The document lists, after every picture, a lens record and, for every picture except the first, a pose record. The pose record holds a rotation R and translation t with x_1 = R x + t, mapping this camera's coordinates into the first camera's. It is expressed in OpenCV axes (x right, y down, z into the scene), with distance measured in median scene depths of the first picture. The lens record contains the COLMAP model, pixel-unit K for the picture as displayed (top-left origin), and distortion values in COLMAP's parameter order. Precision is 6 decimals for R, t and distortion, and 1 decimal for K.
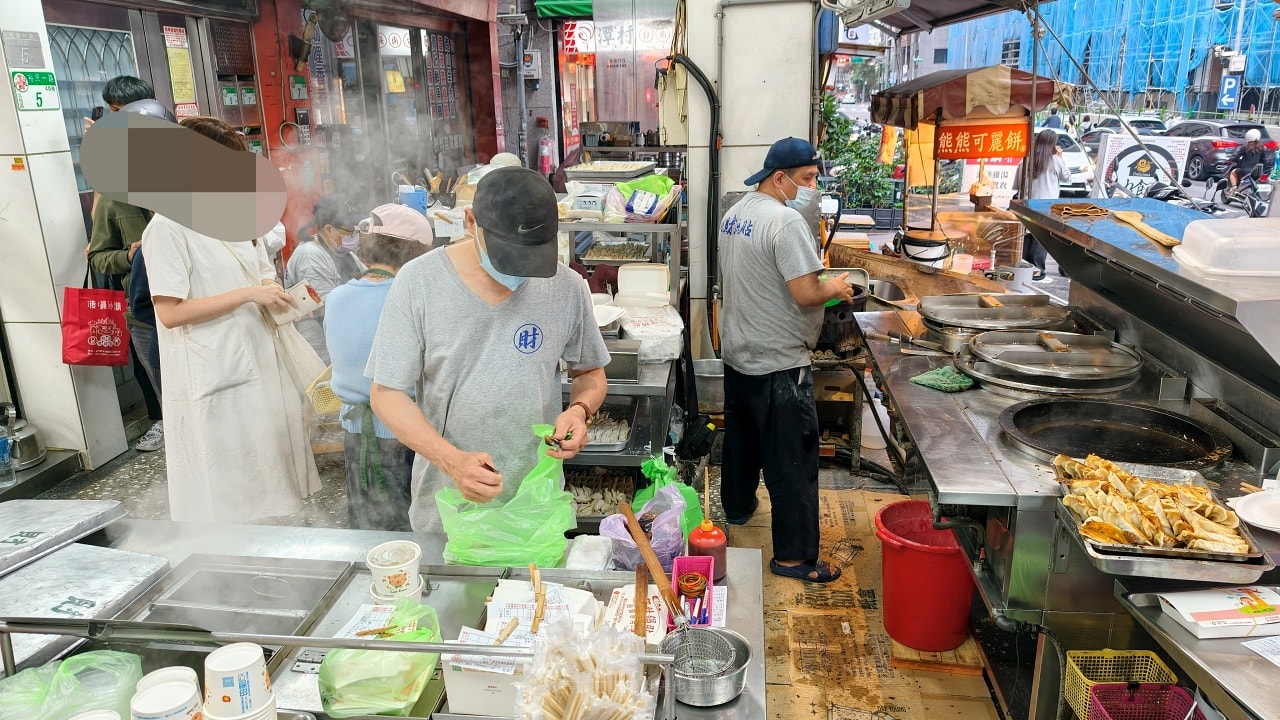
lens RADIAL K [[928.3, 0, 640.0], [0, 928.3, 360.0], [0, 0, 1]] dist [0.003537, -0.000861]
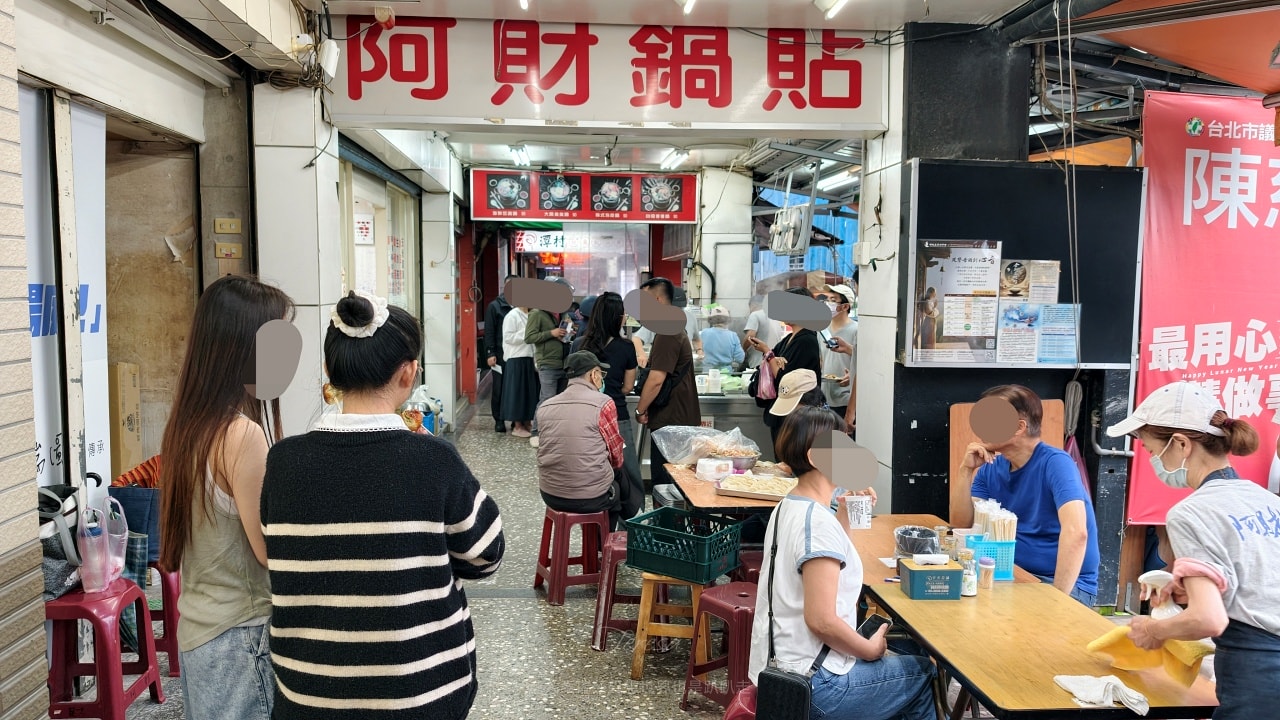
lens RADIAL K [[928.3, 0, 640.0], [0, 928.3, 360.0], [0, 0, 1]] dist [0.003537, -0.000861]
pose [[0.980225, 0.013882, 0.197400, -0.229703], [0.025868, 0.979988, -0.197369, 0.158376], [-0.196189, 0.198573, 0.960249, -0.497473]]
